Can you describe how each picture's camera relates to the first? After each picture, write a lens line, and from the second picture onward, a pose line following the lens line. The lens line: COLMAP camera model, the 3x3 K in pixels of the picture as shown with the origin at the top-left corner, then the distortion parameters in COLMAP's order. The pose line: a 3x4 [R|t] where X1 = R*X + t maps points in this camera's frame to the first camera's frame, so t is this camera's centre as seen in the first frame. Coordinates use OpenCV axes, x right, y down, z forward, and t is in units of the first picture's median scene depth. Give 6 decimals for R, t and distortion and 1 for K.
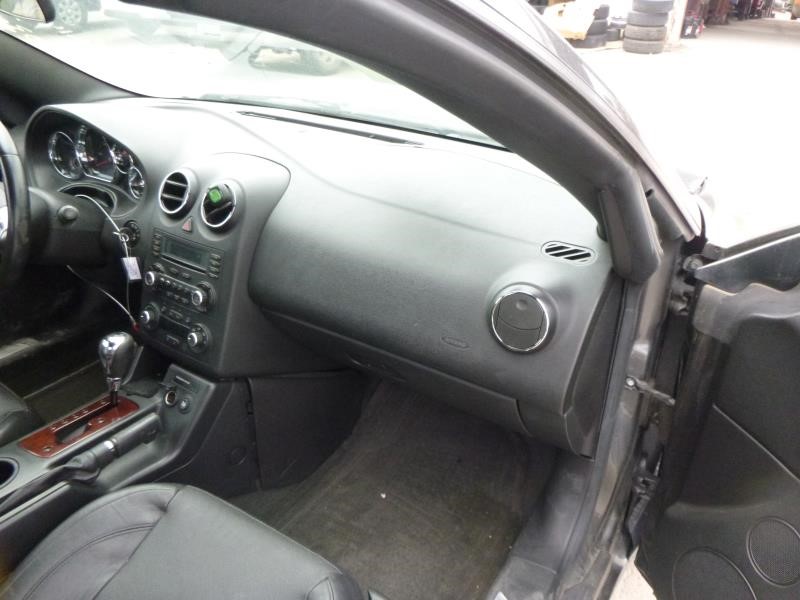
lens RADIAL K [[599.4, 0, 400.0], [0, 599.4, 300.0], [0, 0, 1]] dist [0.010576, -0.044559]
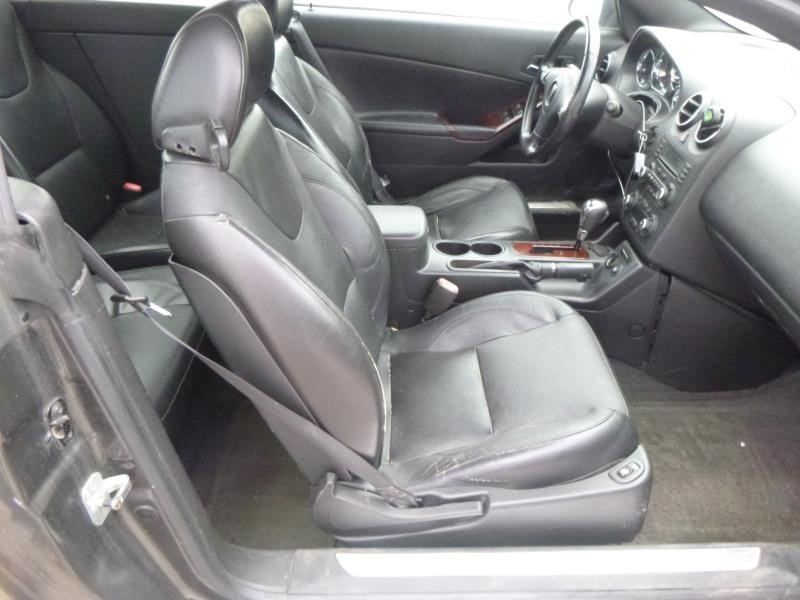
lens RADIAL K [[599.4, 0, 400.0], [0, 599.4, 300.0], [0, 0, 1]] dist [0.010576, -0.044559]
pose [[0.524433, 0.442917, -0.727182, 0.372581], [-0.372628, 0.887310, 0.271715, 0.053827], [0.765584, 0.128472, 0.630378, -0.172102]]
